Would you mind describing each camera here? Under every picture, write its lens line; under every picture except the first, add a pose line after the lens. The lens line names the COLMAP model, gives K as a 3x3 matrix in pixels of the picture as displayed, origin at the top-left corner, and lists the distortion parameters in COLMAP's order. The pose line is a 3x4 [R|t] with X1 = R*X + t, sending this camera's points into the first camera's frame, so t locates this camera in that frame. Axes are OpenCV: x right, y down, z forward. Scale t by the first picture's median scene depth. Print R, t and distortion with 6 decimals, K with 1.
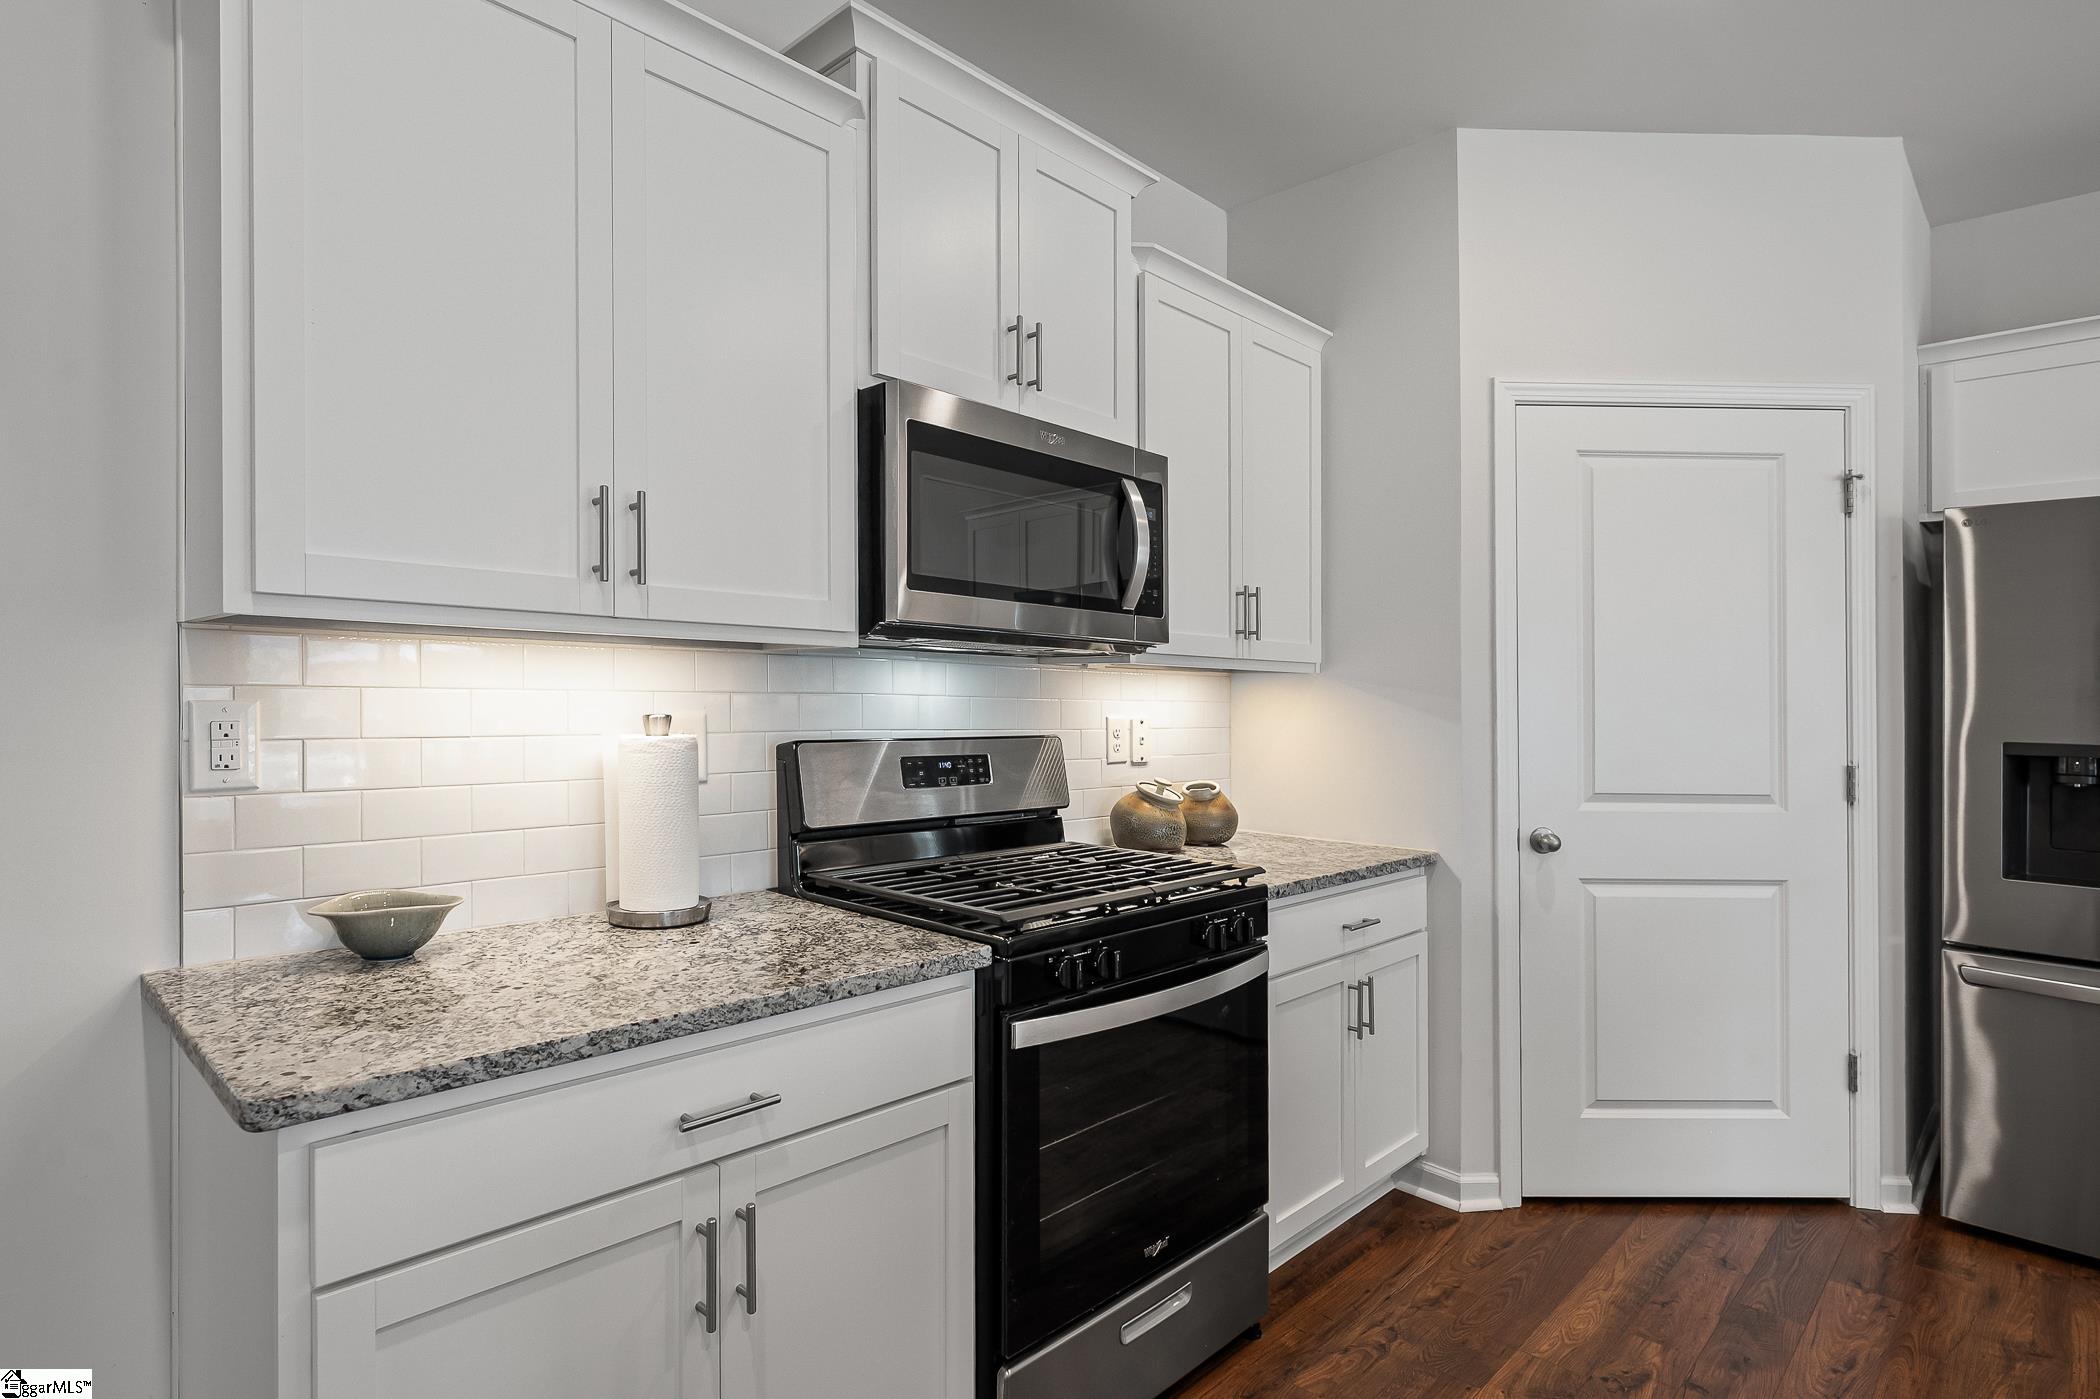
lens RADIAL K [[1126.9, 0, 1043.5], [0, 1126.9, 682.3], [0, 0, 1]] dist [0.008223, 0.001059]
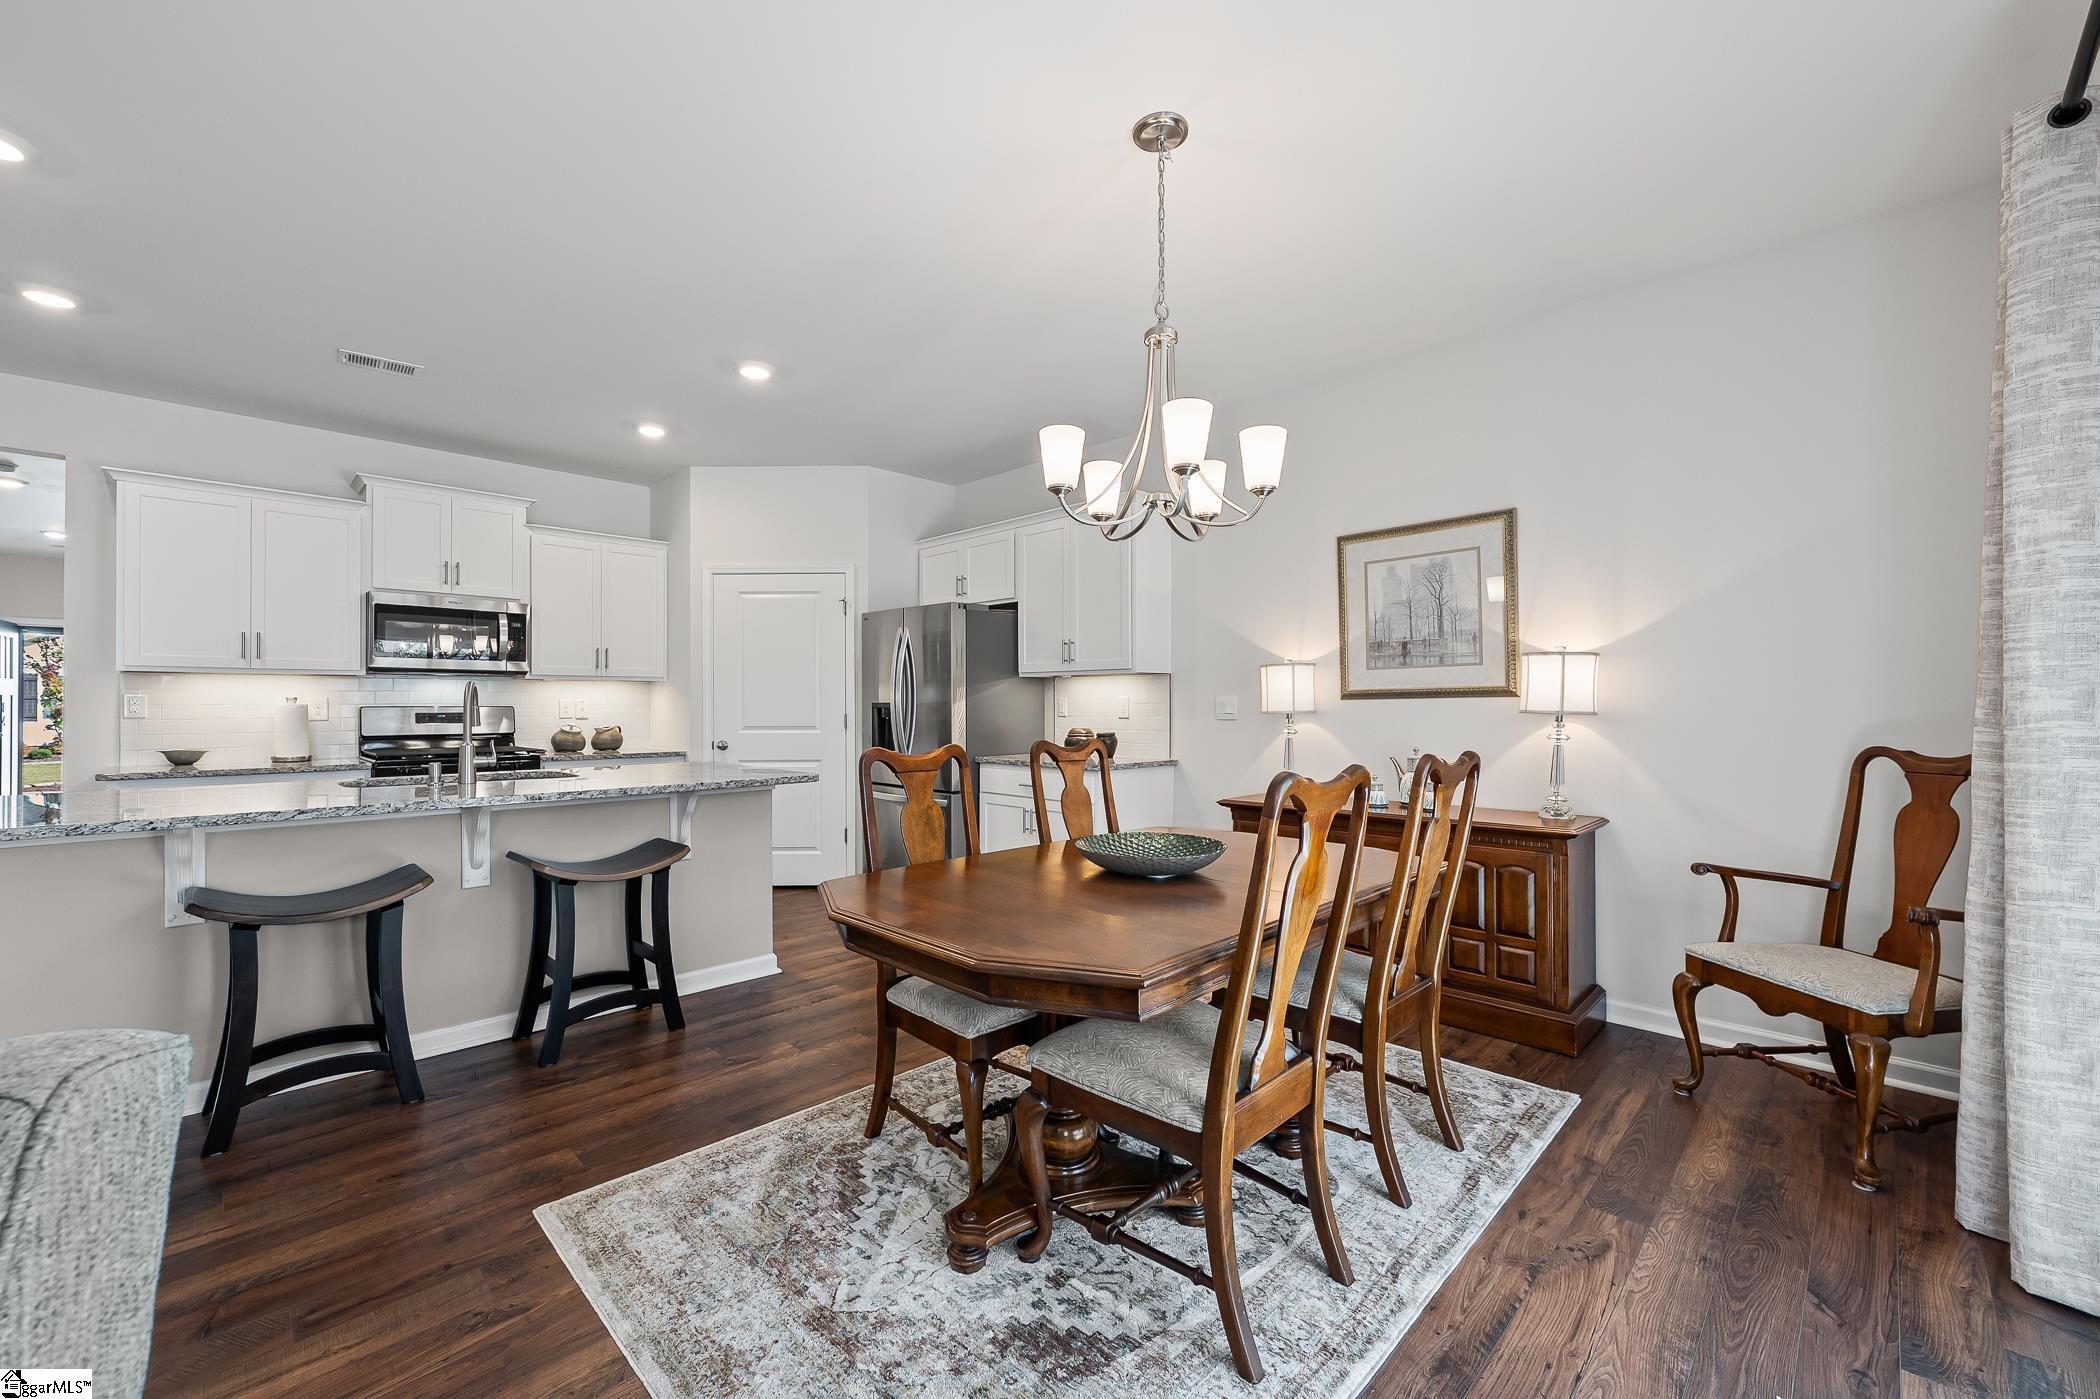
lens RADIAL K [[833.7, 0, 1056.9], [0, 833.7, 685.4], [0, 0, 1]] dist [0.001225, 0.000818]
pose [[0.999383, -0.018426, -0.029910, 1.249839], [0.018148, 0.999790, -0.009538, 0.036255], [0.030079, 0.008990, 0.999507, -0.857335]]
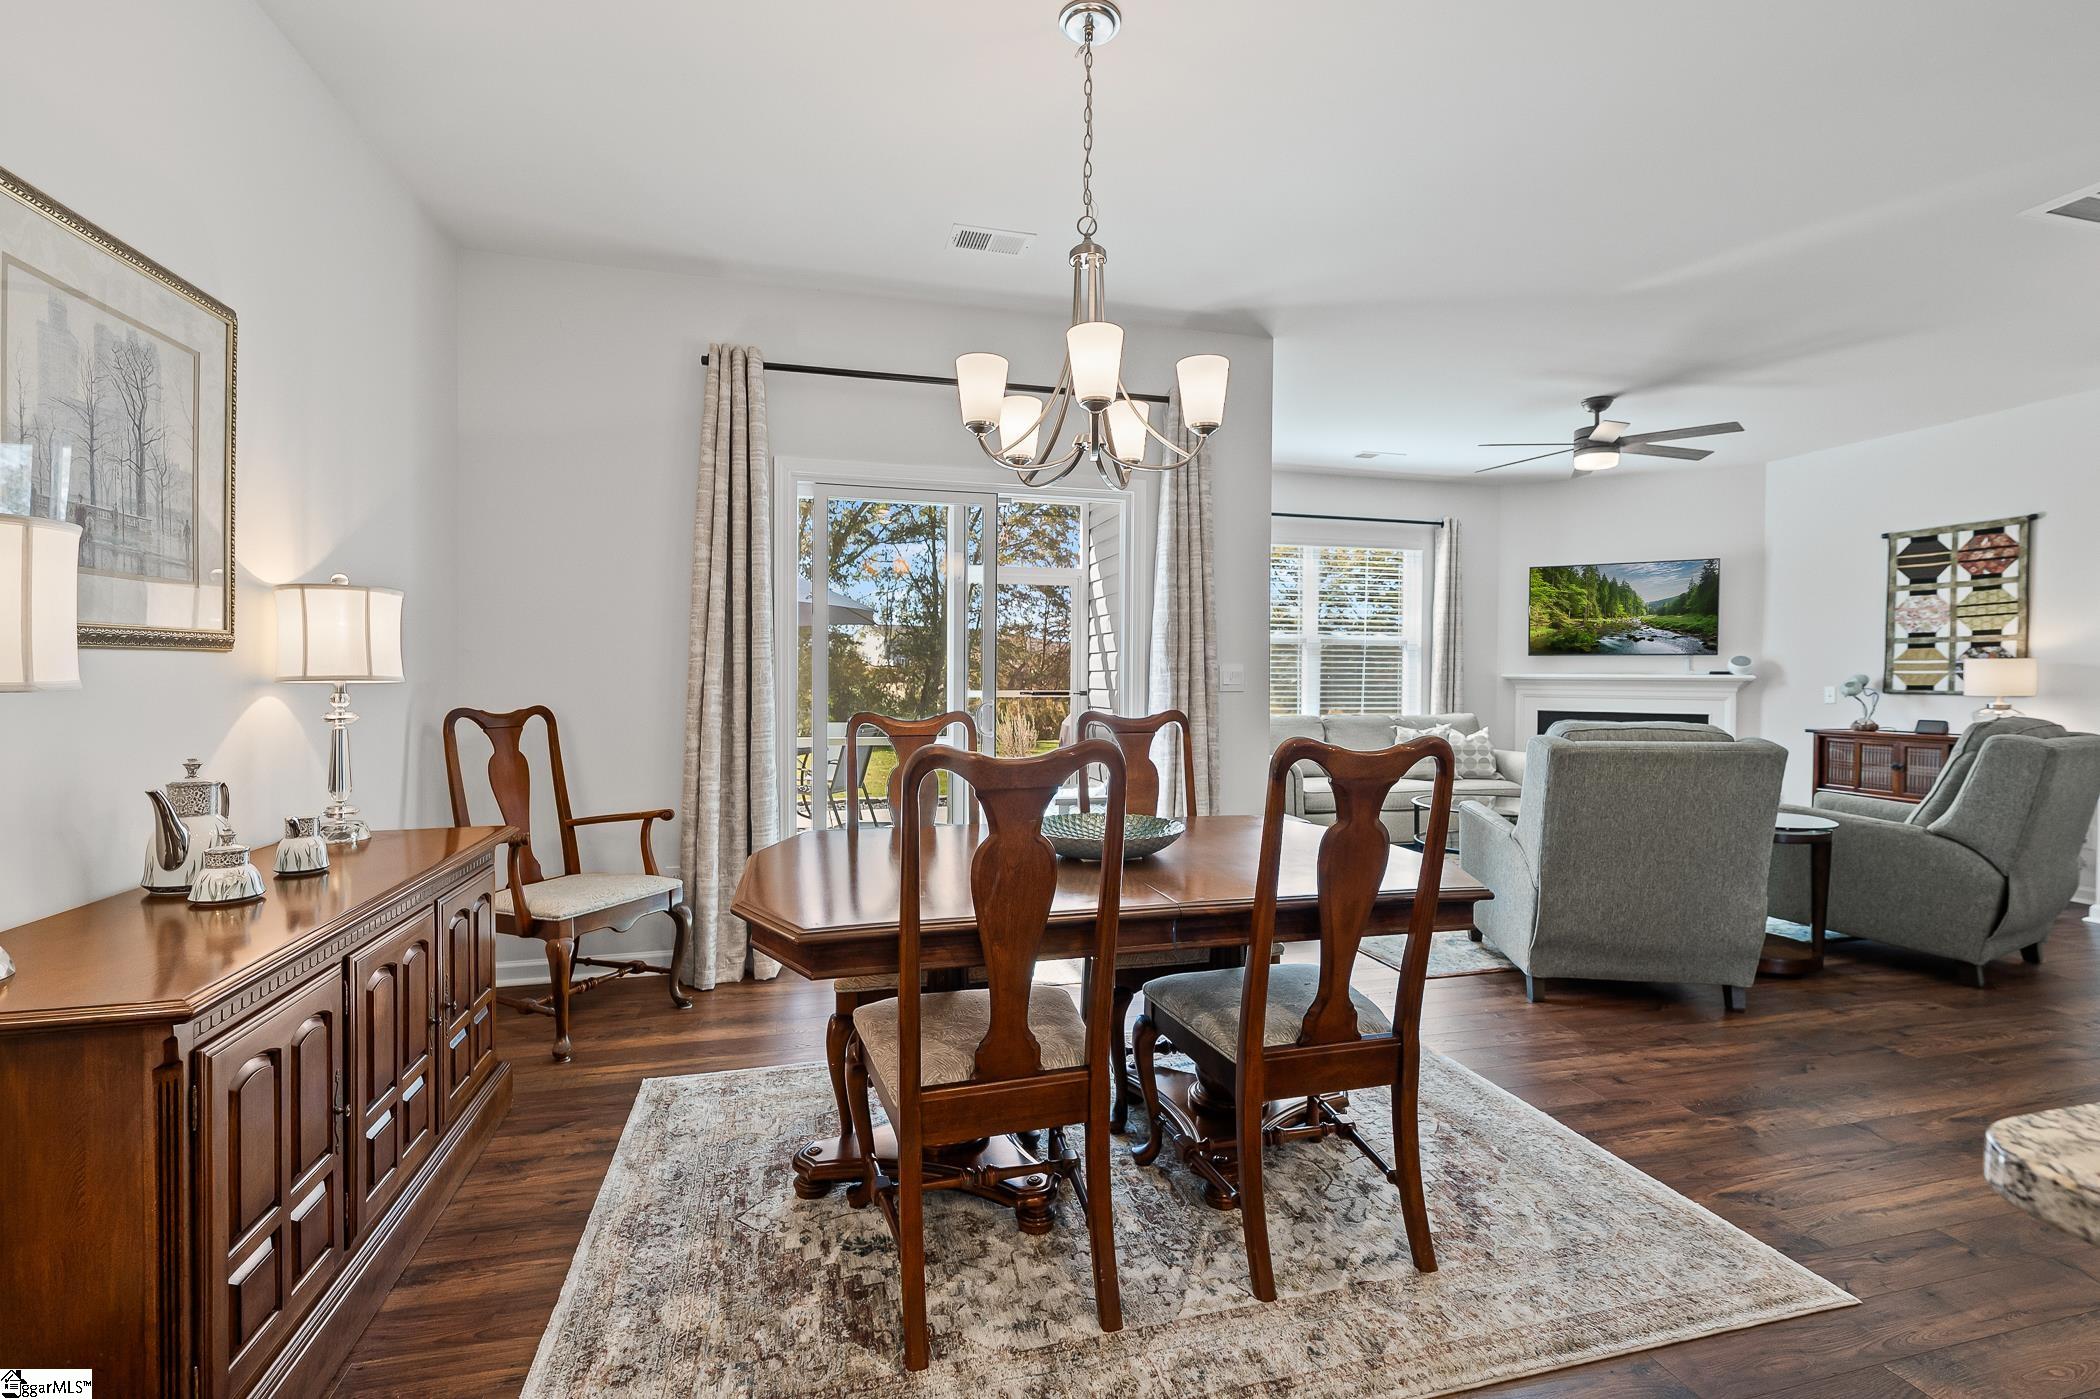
lens RADIAL K [[942.5, 0, 1048.8], [0, 942.5, 688.5], [0, 0, 1]] dist [0.000492, 0.000065]
pose [[-0.842809, -0.024266, 0.537665, 0.926800], [-0.020383, 0.999706, 0.013168, 0.058481], [-0.537826, 0.000139, -0.843056, 0.618590]]
